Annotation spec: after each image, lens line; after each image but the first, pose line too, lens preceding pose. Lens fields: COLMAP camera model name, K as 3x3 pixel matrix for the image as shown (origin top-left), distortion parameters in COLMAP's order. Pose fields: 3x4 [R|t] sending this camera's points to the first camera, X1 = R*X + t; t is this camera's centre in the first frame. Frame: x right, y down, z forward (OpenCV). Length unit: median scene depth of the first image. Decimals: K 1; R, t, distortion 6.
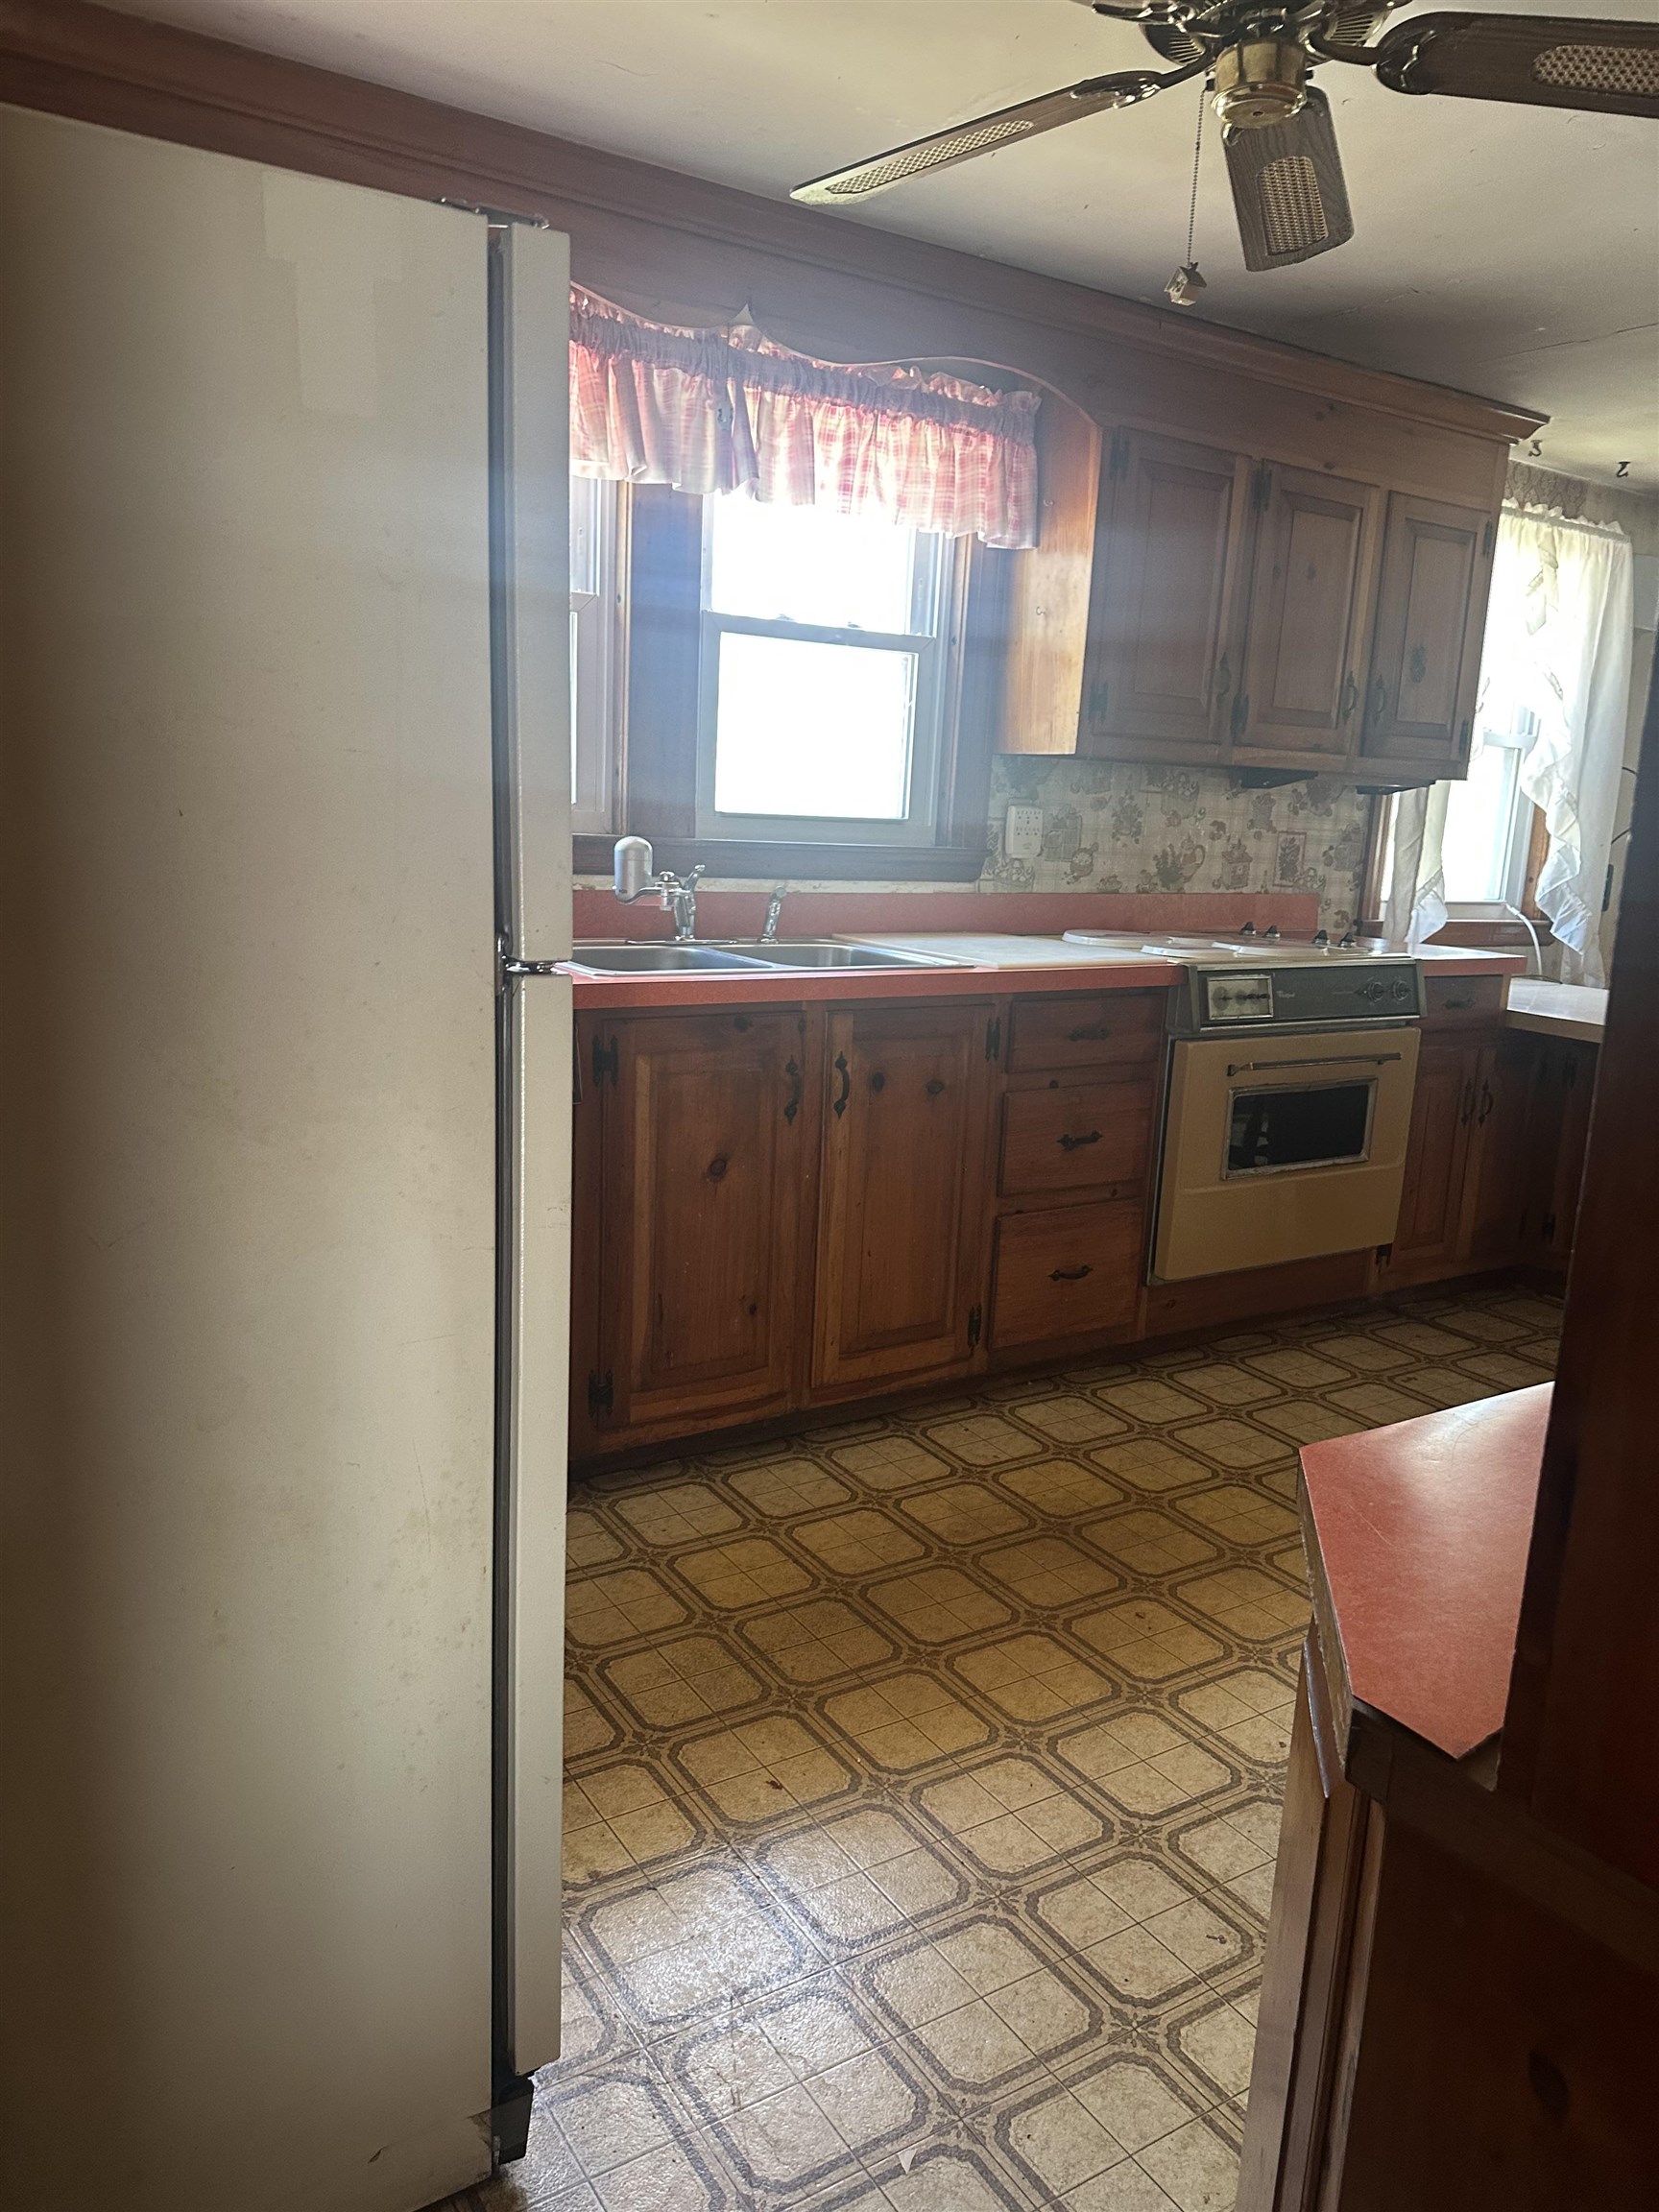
lens RADIAL K [[1545.5, 0, 828.8], [0, 1545.5, 1097.5], [0, 0, 1]] dist [0.131954, -0.197159]
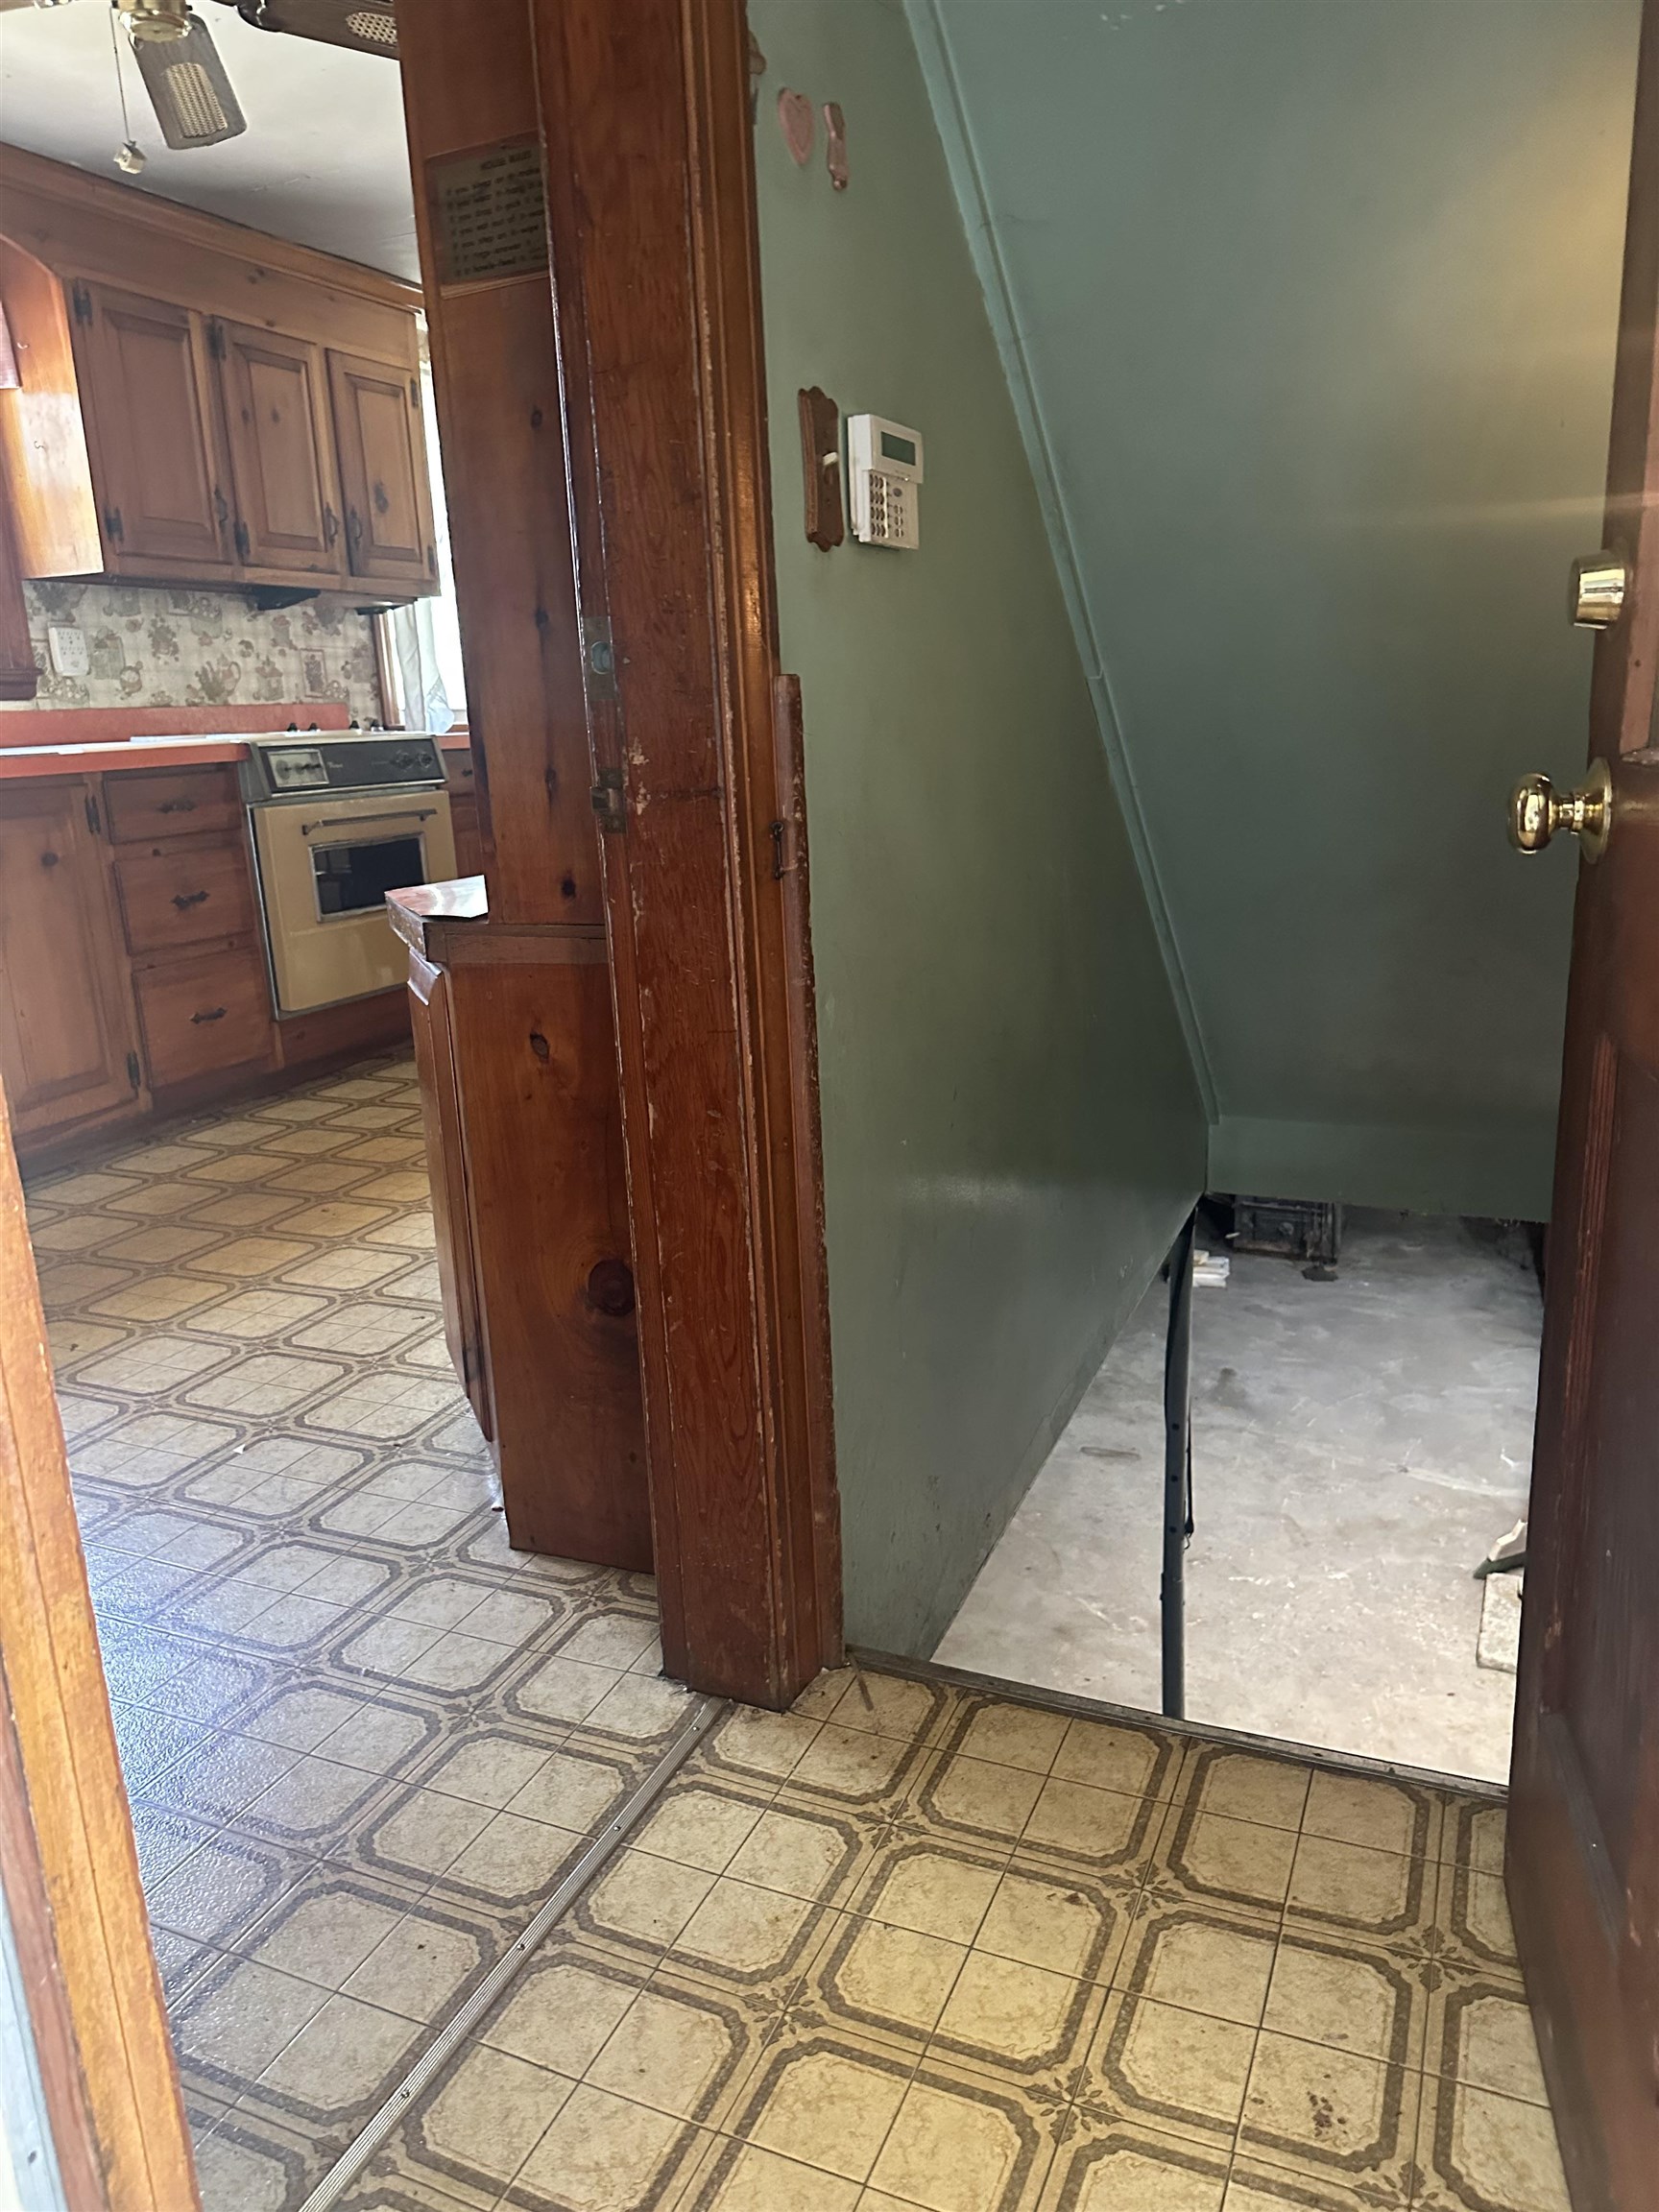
lens RADIAL K [[1556.6, 0, 798.9], [0, 1556.6, 1093.2], [0, 0, 1]] dist [0.052782, -0.067861]
pose [[0.834634, -0.217477, 0.506053, -0.080342], [0.189823, 0.976038, 0.106378, 0.123911], [-0.517062, 0.007274, 0.855917, -0.234420]]
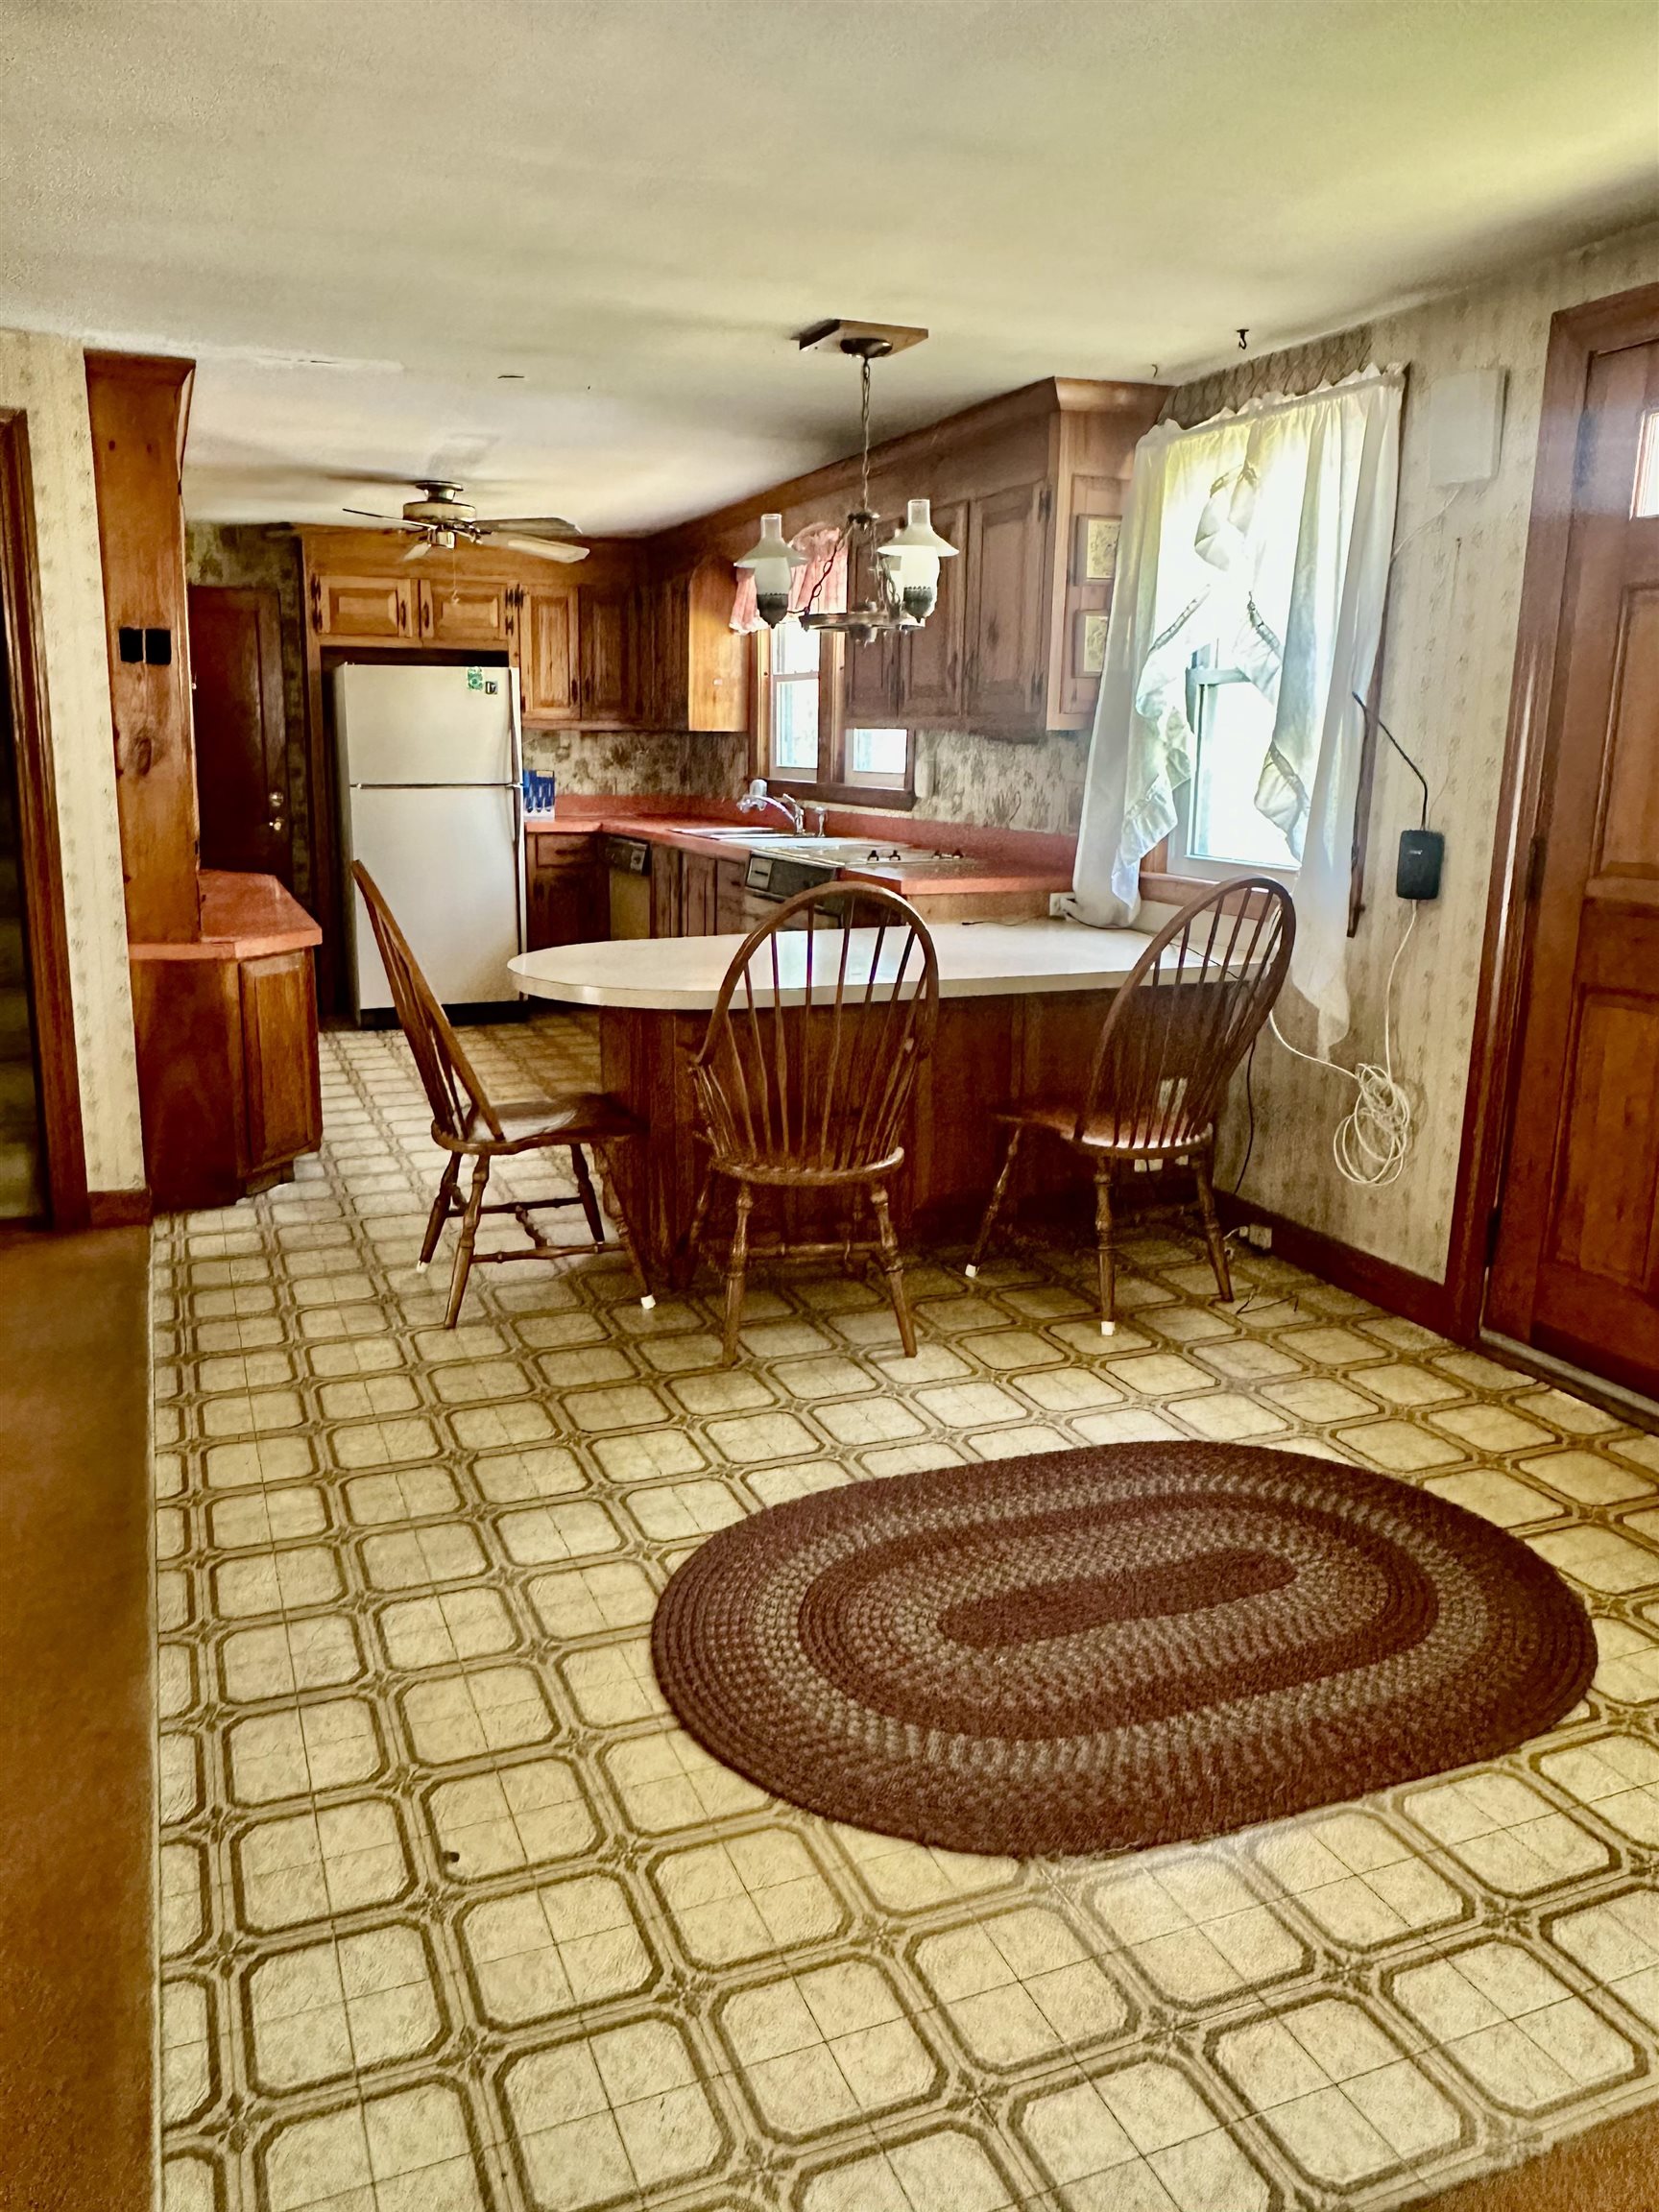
lens RADIAL K [[1567.0, 0, 765.7], [0, 1567.0, 1063.4], [0, 0, 1]] dist [0.001323, 0.001715]
pose [[-0.205257, 0.148310, -0.967406, 1.837819], [-0.206998, 0.959512, 0.191020, -0.183271], [0.956567, 0.239459, -0.166247, 1.293524]]
